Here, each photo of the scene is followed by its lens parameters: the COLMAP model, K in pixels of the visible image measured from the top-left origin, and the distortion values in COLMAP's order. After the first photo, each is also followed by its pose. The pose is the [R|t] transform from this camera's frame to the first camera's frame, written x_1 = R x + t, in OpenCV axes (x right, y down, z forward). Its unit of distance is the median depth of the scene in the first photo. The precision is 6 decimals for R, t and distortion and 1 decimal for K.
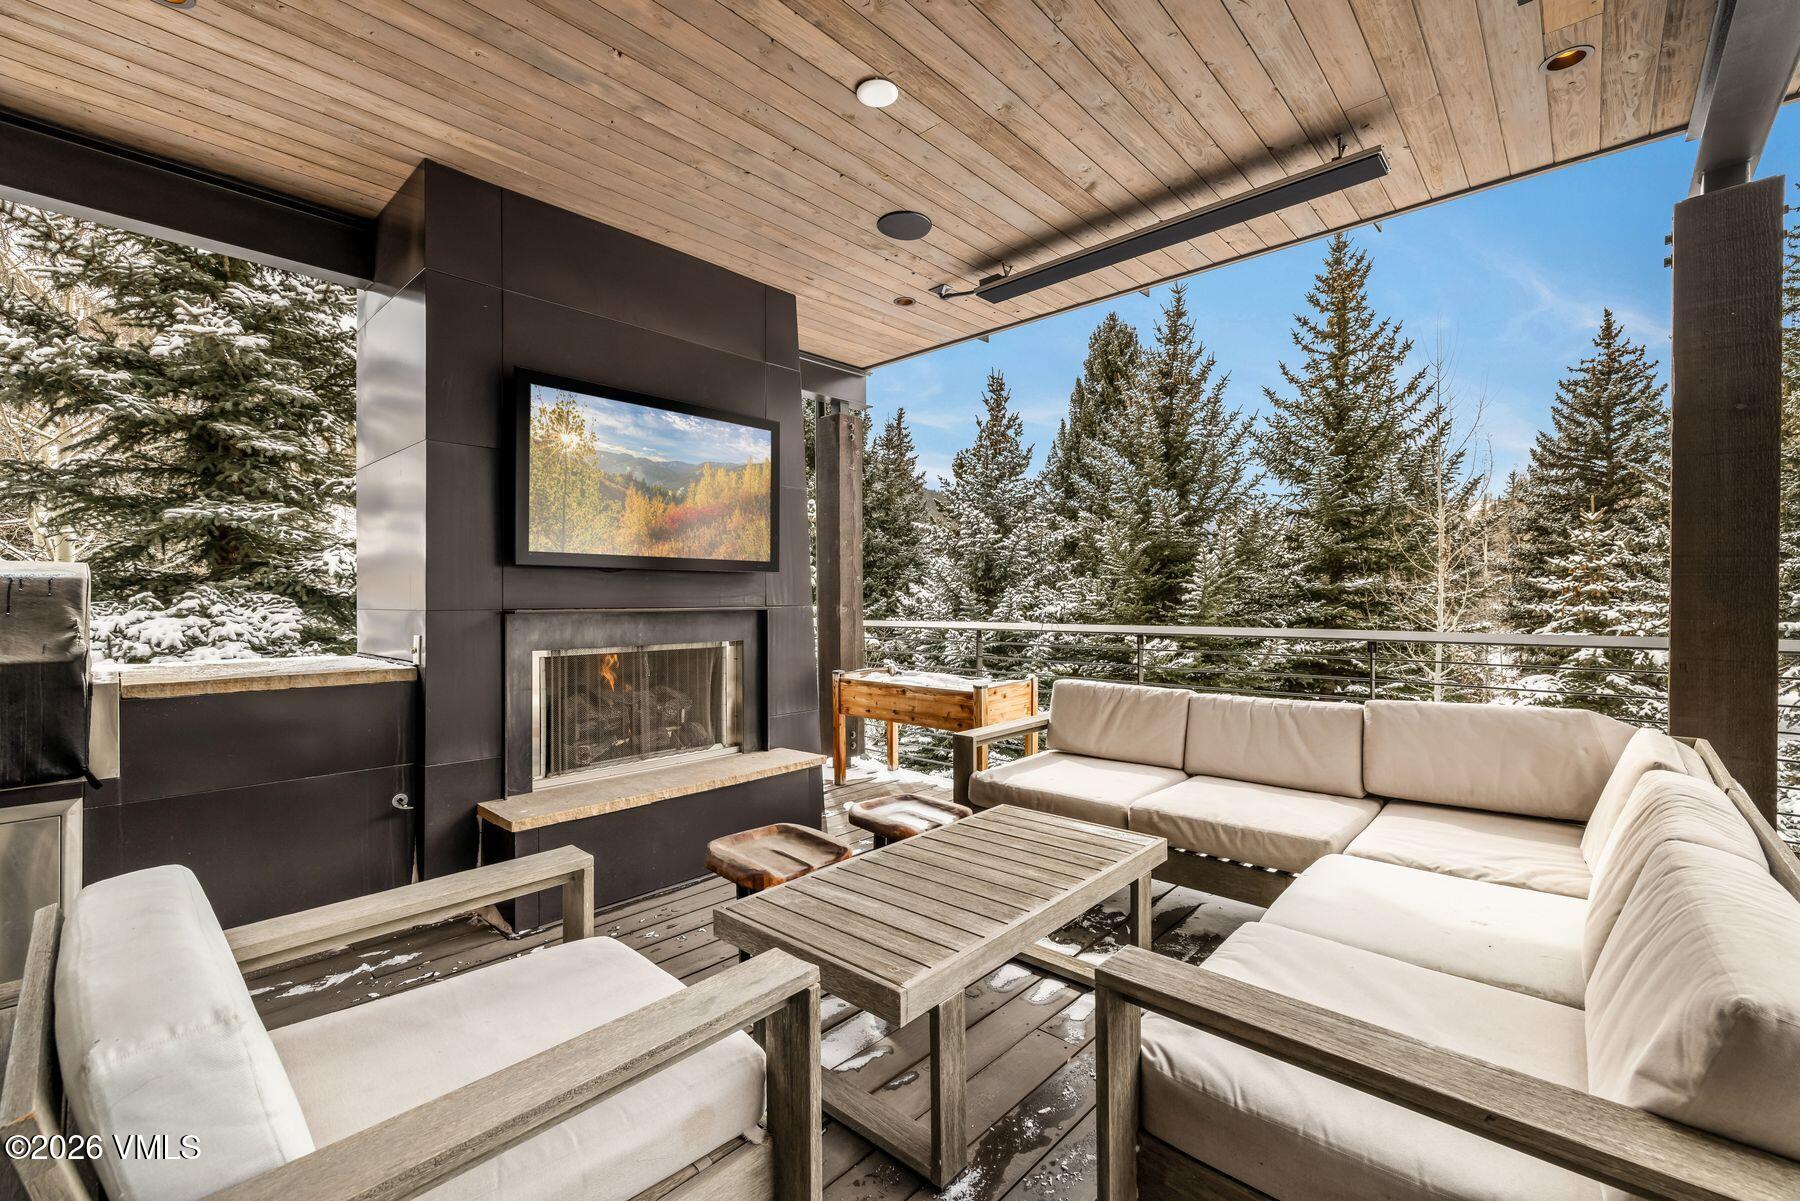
lens RADIAL K [[762.3, 0, 895.9], [0, 762.3, 614.2], [0, 0, 1]] dist [-0.014259, 0.001496]
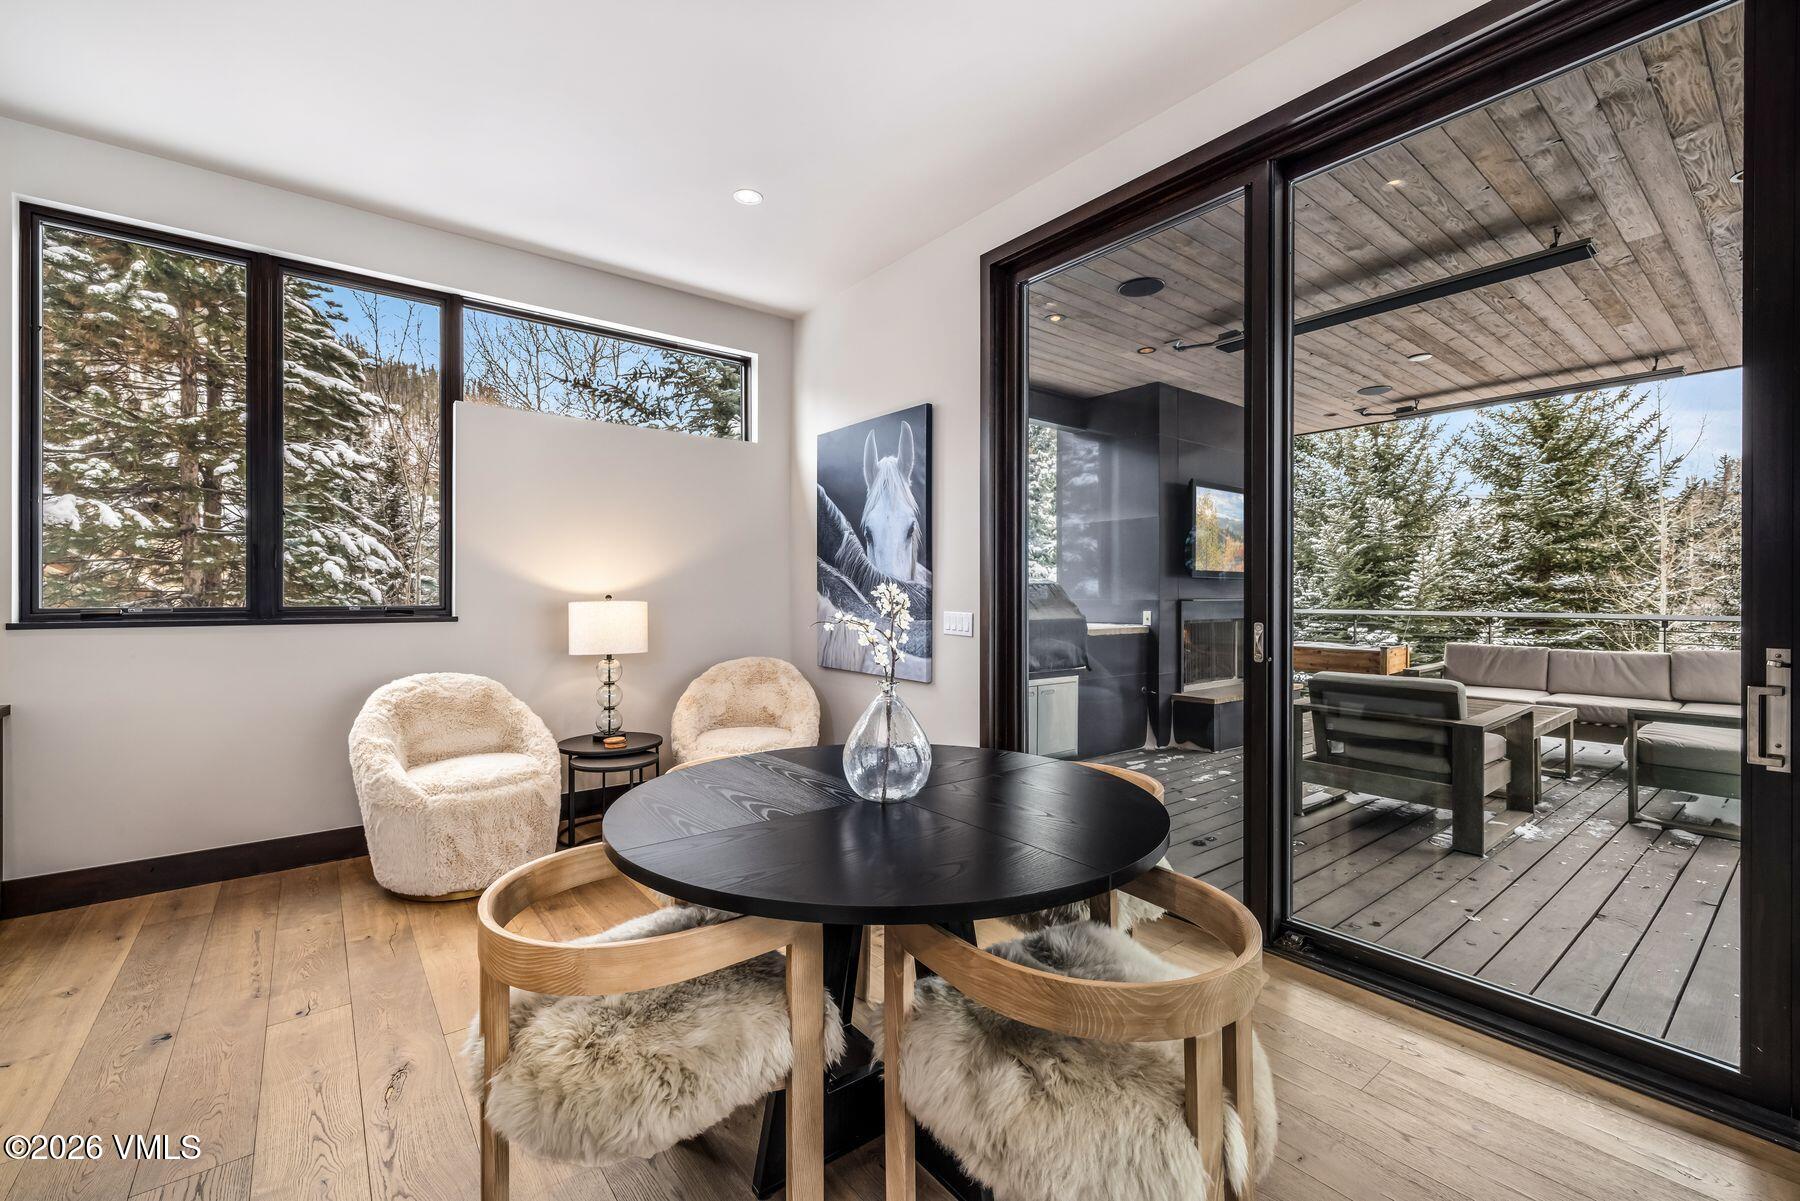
lens RADIAL K [[762.3, 0, 892.2], [0, 762.3, 596.8], [0, 0, 1]] dist [-0.014259, 0.001496]
pose [[0.988356, 0.005358, -0.152066, -0.179052], [-0.007761, 0.999854, -0.015214, 0.004628], [0.151962, 0.016217, 0.988253, -0.202566]]
